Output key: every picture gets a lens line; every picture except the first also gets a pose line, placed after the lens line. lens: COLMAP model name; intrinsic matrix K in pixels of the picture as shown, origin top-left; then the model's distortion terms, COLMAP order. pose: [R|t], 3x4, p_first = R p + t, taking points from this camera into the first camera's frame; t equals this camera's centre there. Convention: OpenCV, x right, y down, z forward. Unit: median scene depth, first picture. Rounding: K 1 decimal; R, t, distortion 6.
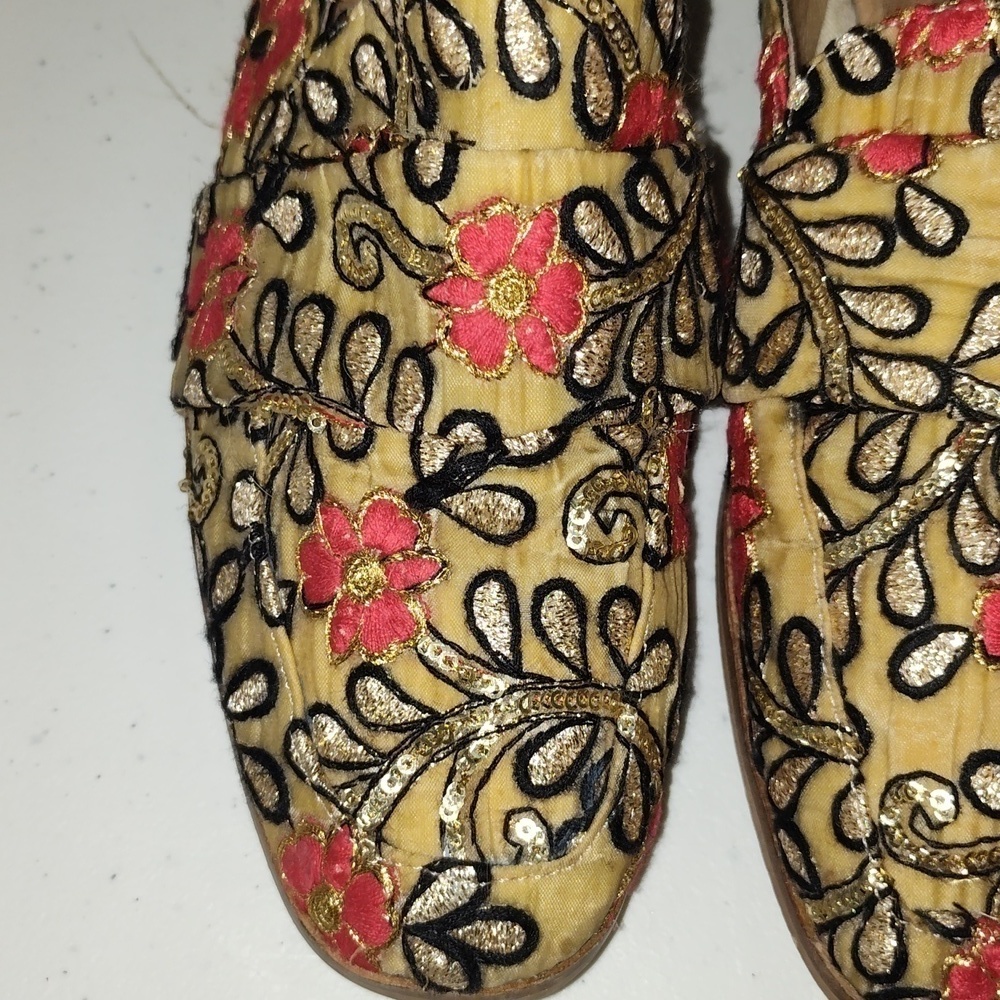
lens RADIAL K [[1583.8, 0, 504.6], [0, 1583.8, 509.2], [0, 0, 1]] dist [0.011392, 0.000000]
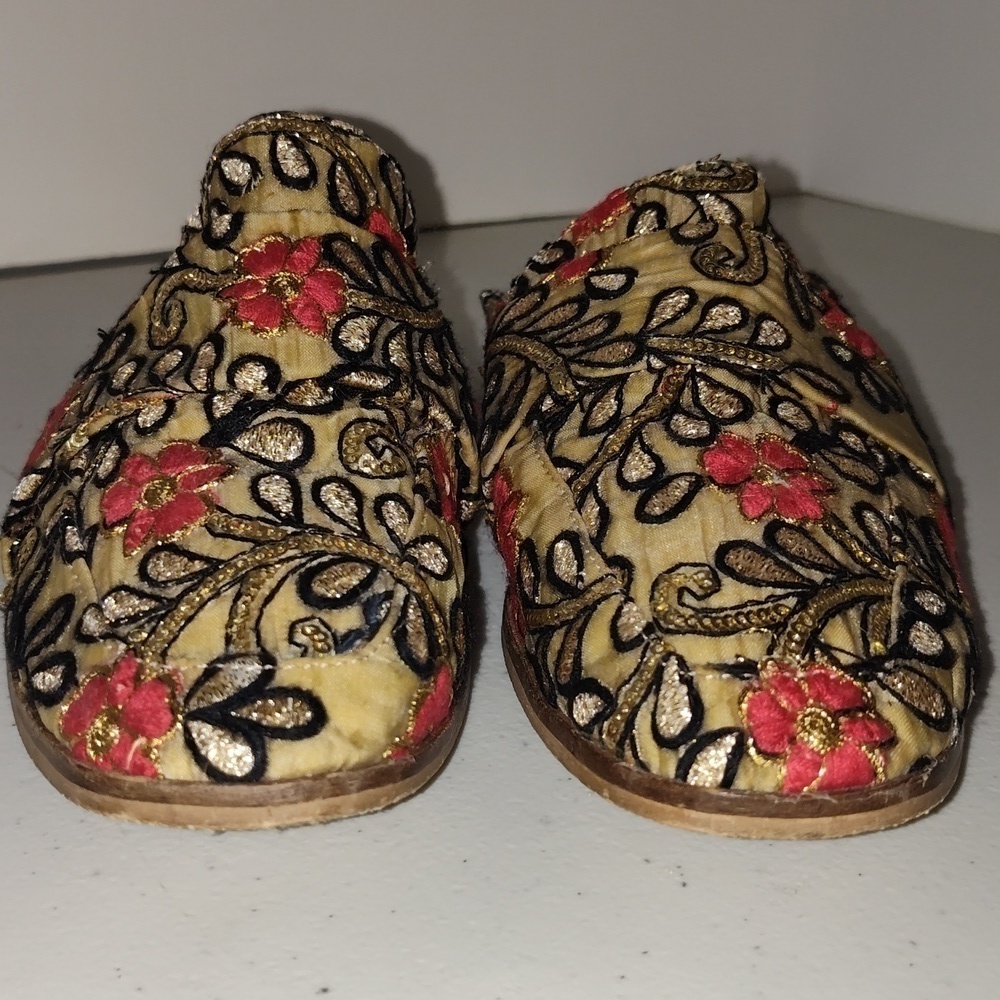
lens RADIAL K [[1583.8, 0, 500.7], [0, 1583.8, 498.6], [0, 0, 1]] dist [0.011392, 0.000000]
pose [[0.993447, -0.057804, 0.098600, 0.039004], [0.111278, 0.686063, -0.718982, 0.876301], [-0.026086, 0.725242, 0.688000, 0.229888]]
